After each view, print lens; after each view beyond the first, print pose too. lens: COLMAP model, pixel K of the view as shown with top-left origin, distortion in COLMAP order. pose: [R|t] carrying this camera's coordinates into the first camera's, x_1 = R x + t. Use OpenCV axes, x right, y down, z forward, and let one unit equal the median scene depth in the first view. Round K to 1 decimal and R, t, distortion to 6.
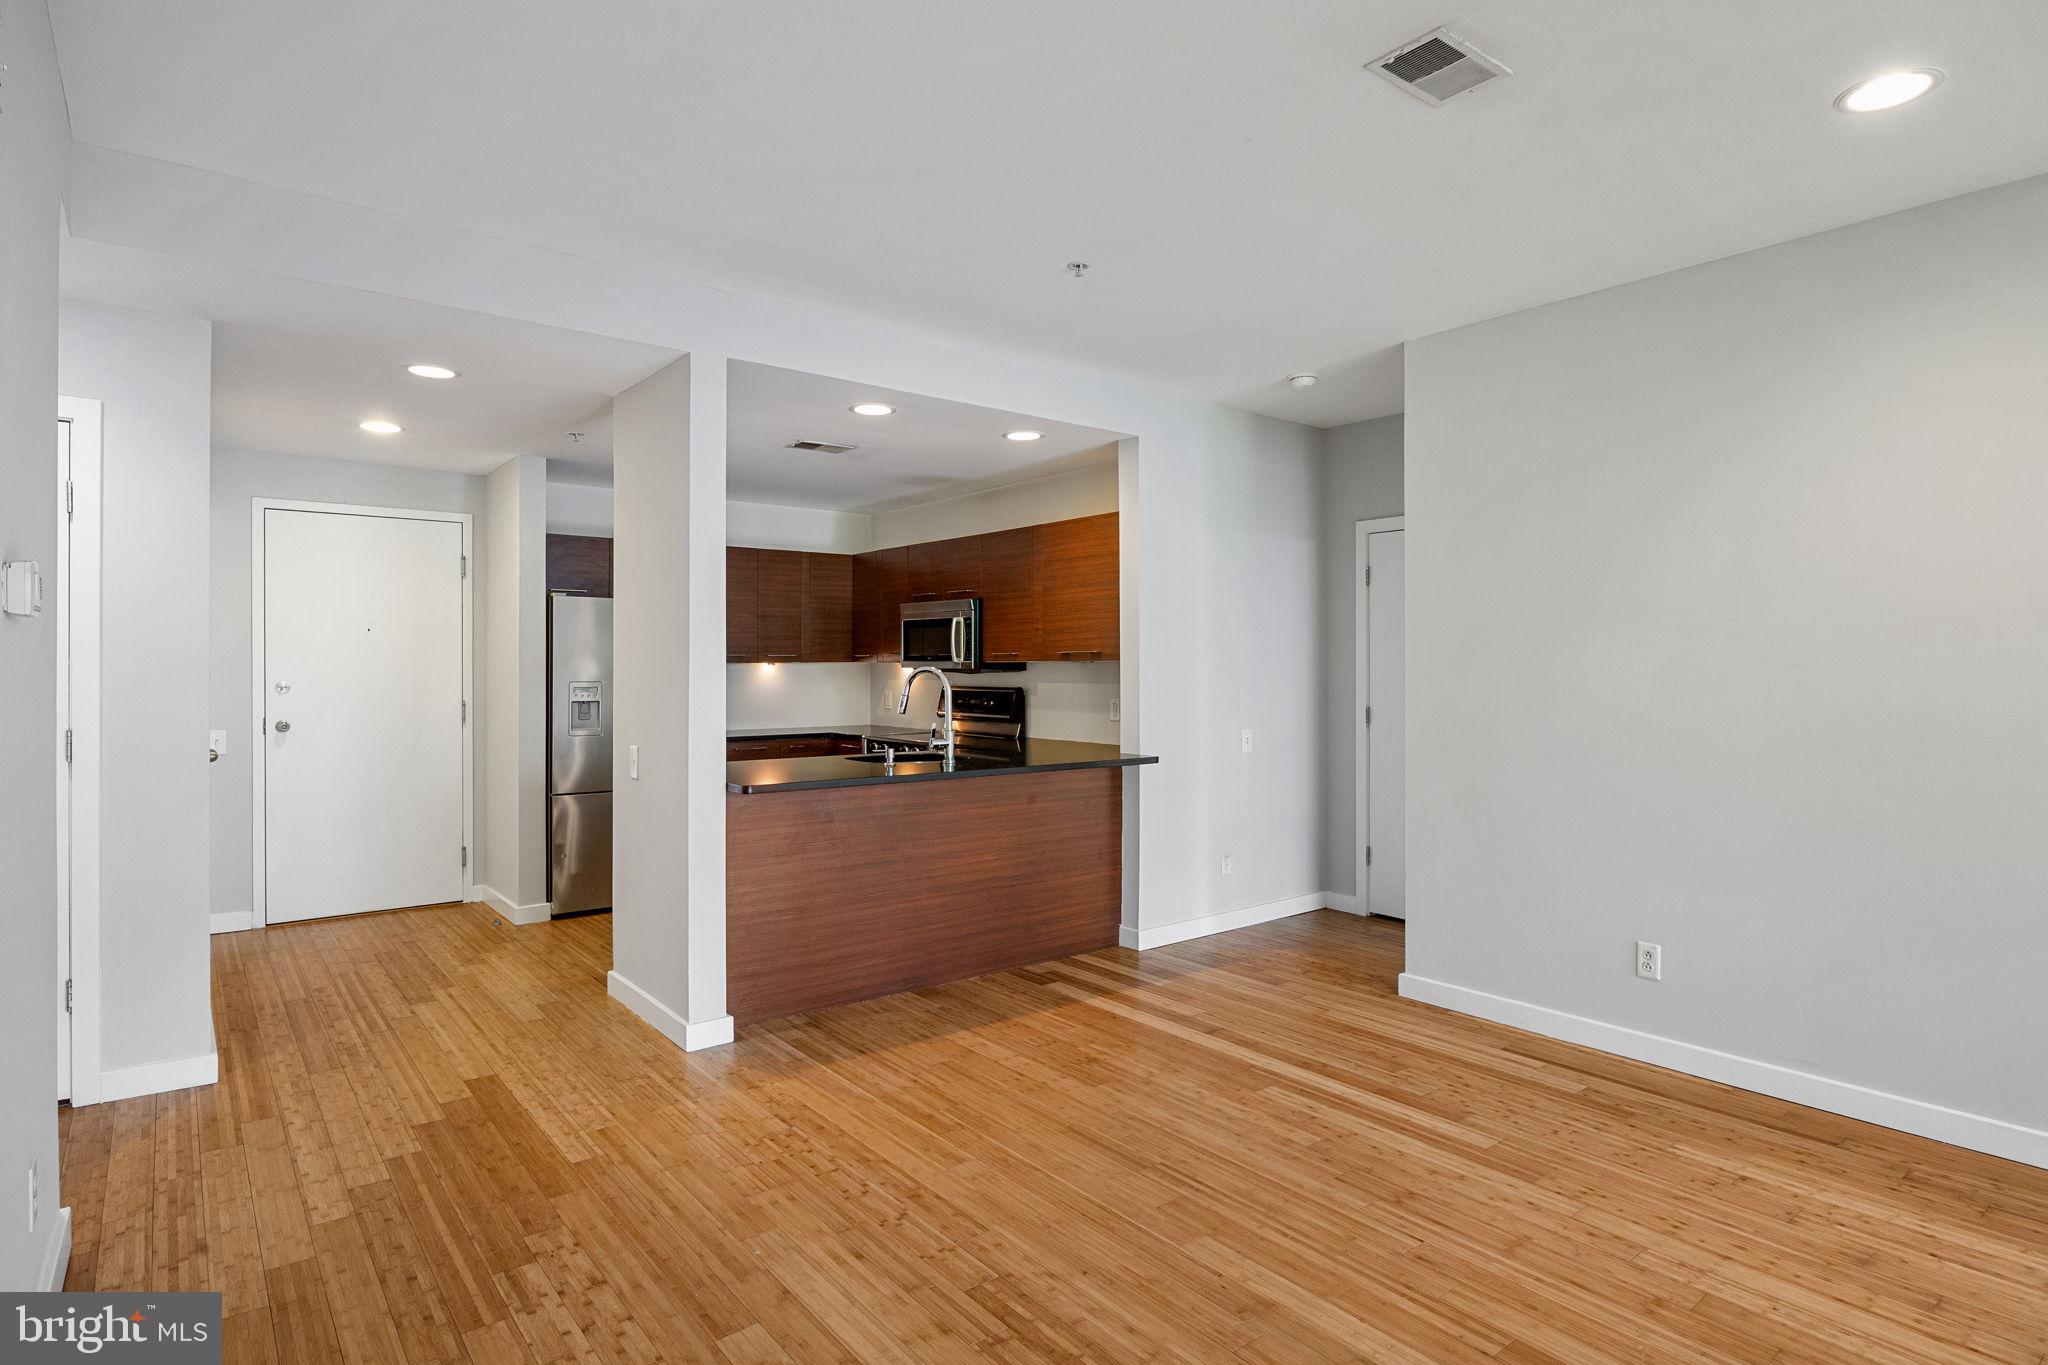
lens RADIAL K [[1075.6, 0, 1015.6], [0, 1075.6, 675.6], [0, 0, 1]] dist [-0.005613, -0.001091]
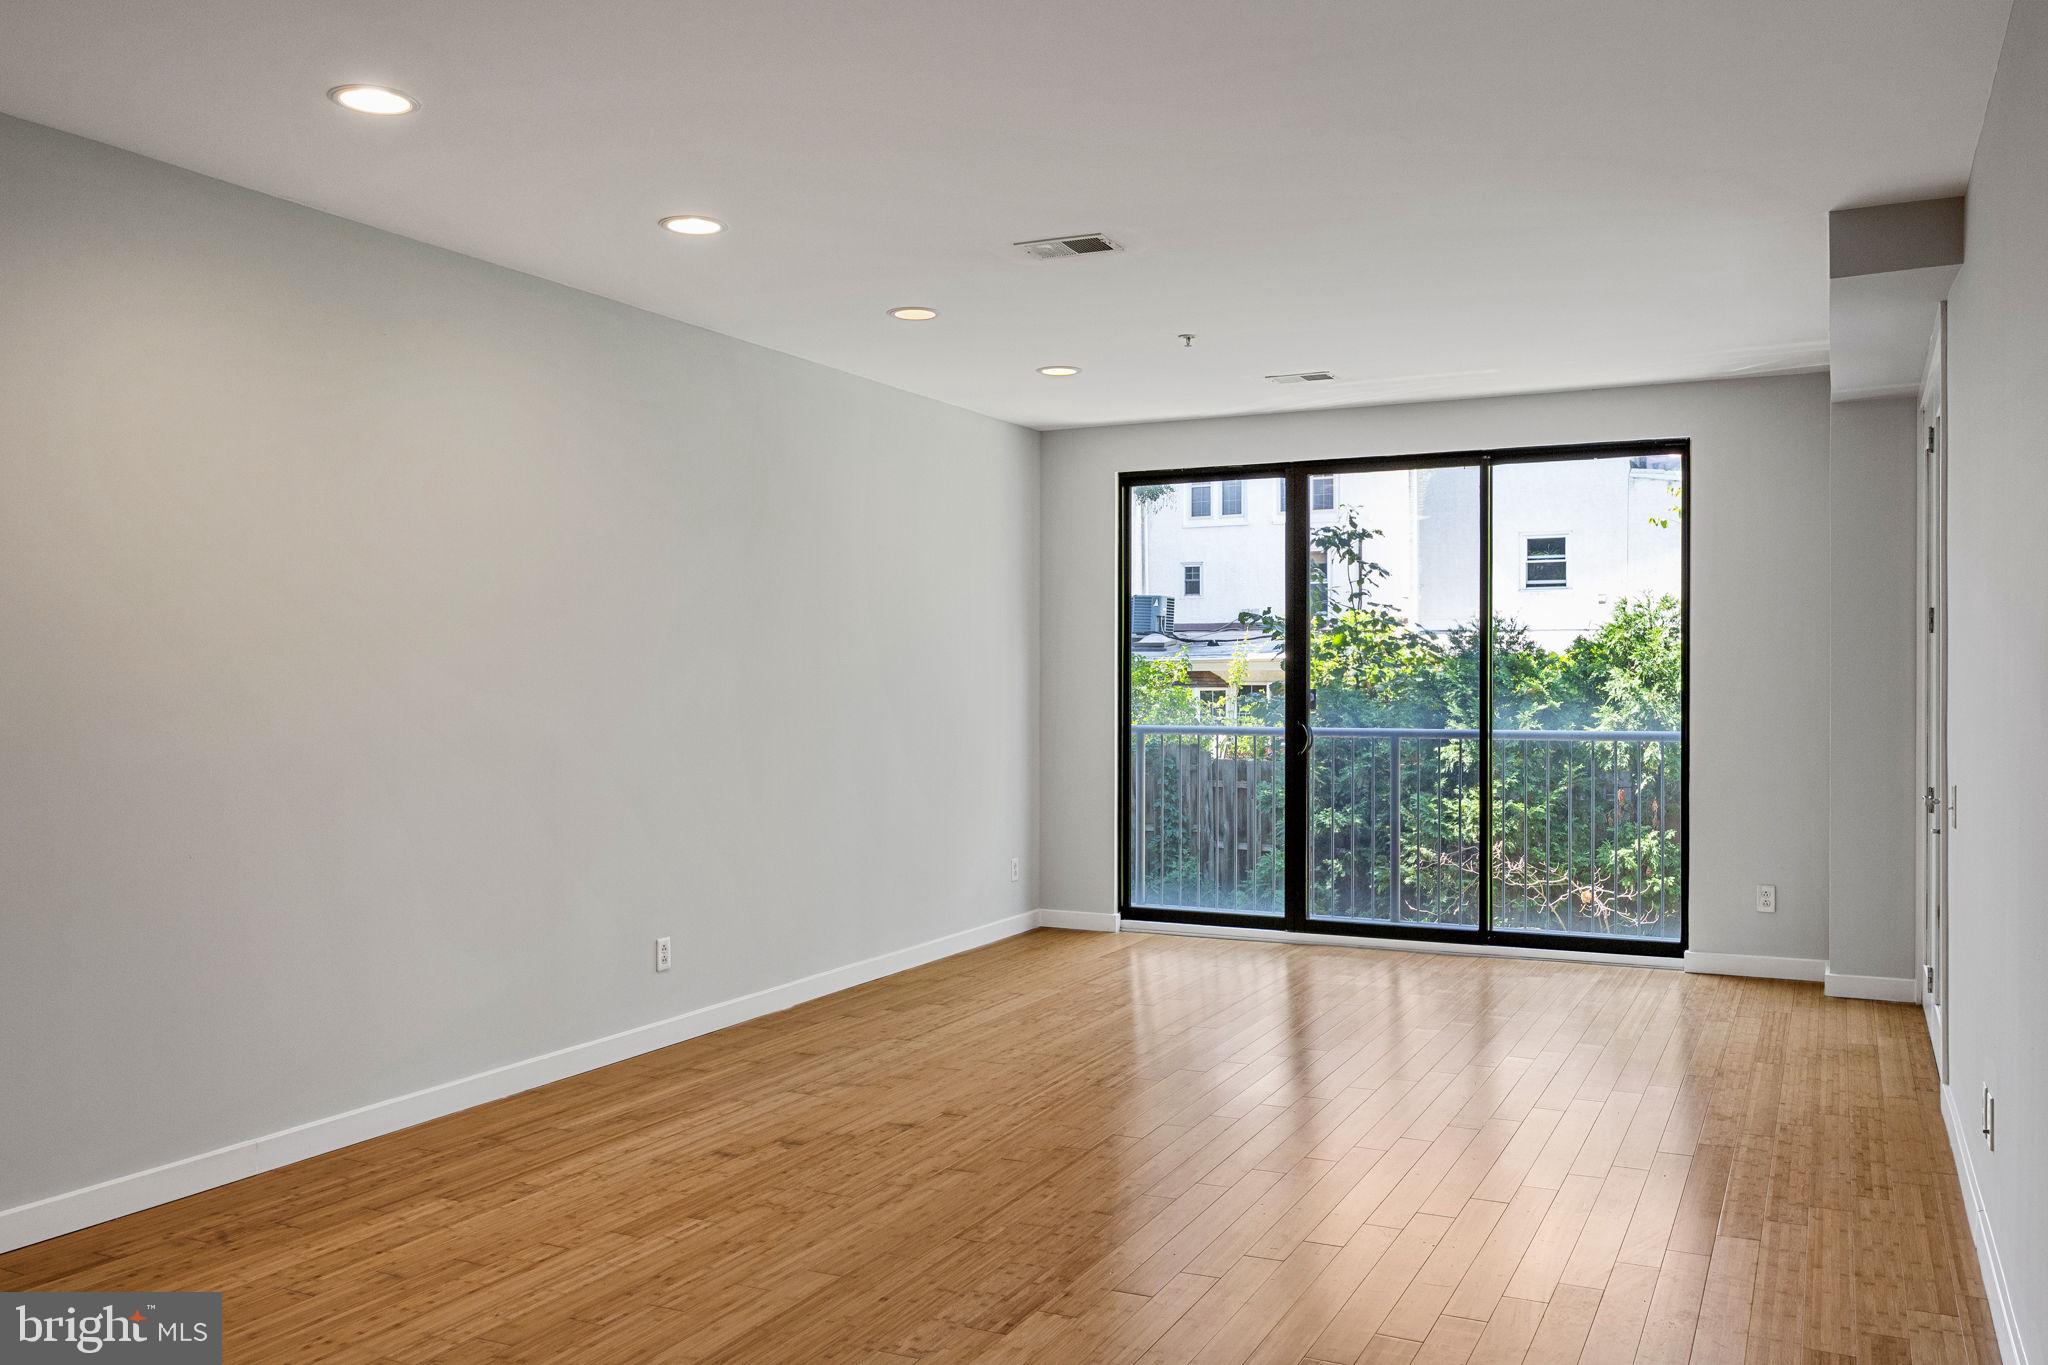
lens RADIAL K [[1632.3, 0, 1019.9], [0, 1632.3, 684.3], [0, 0, 1]] dist [-0.002076, -0.000780]
pose [[-0.424766, -0.003040, 0.905298, -0.580674], [0.004123, 0.999977, 0.005292, -0.006145], [-0.905294, 0.005981, -0.424744, 0.783822]]
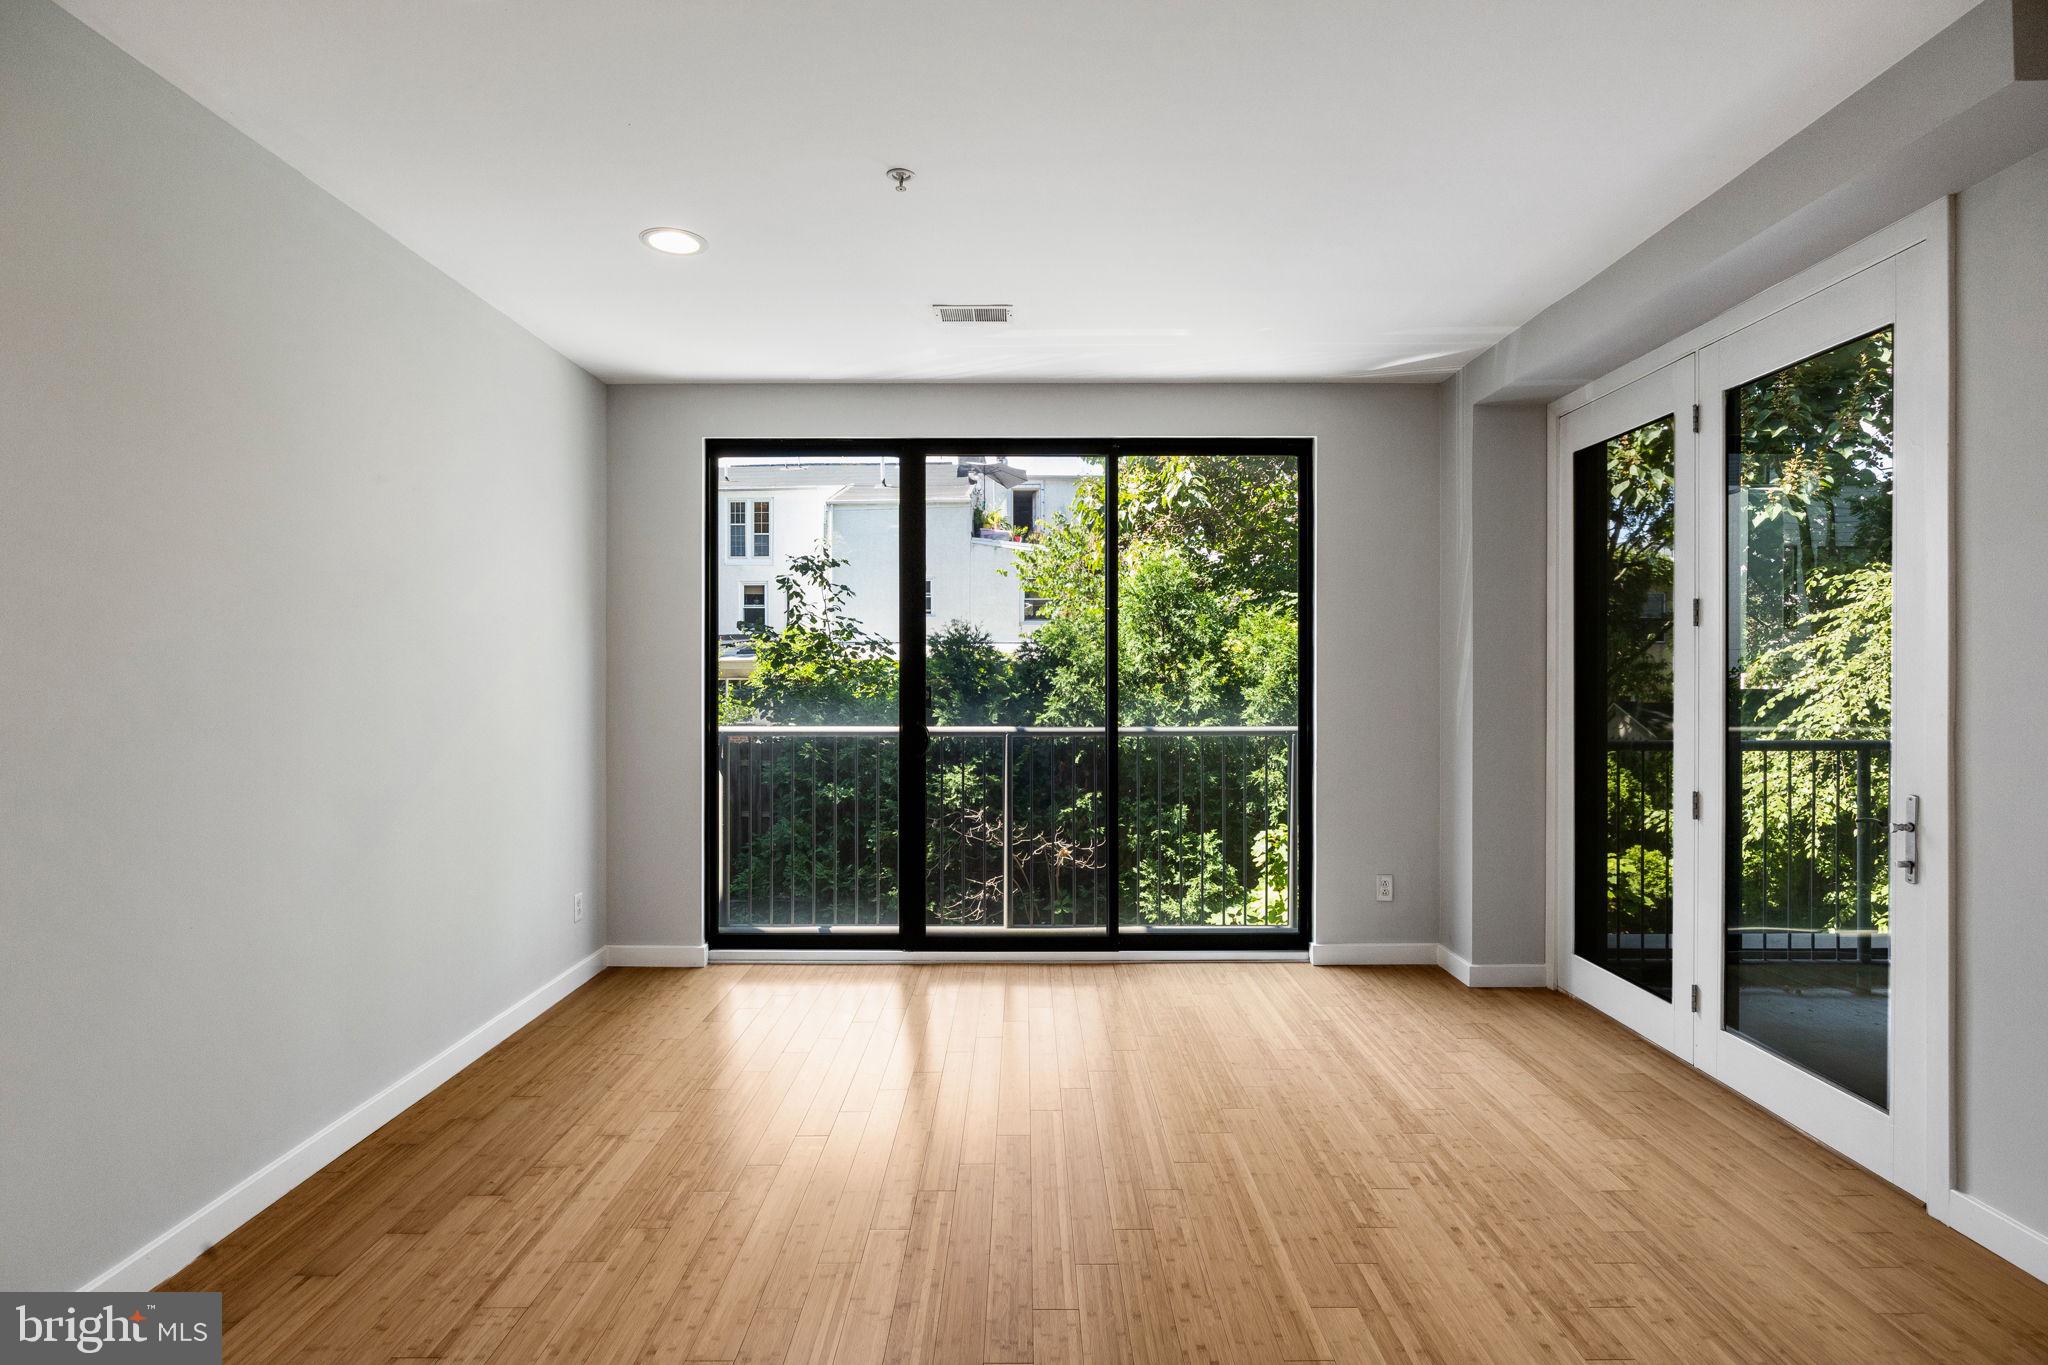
lens RADIAL K [[1021.8, 0, 1019.2], [0, 1021.8, 673.0], [0, 0, 1]] dist [-0.015730, 0.008507]
pose [[-0.781803, 0.001249, 0.623525, 0.441400], [0.002632, 0.999996, 0.001298, -0.003851], [-0.623520, 0.002656, -0.781803, 0.390294]]
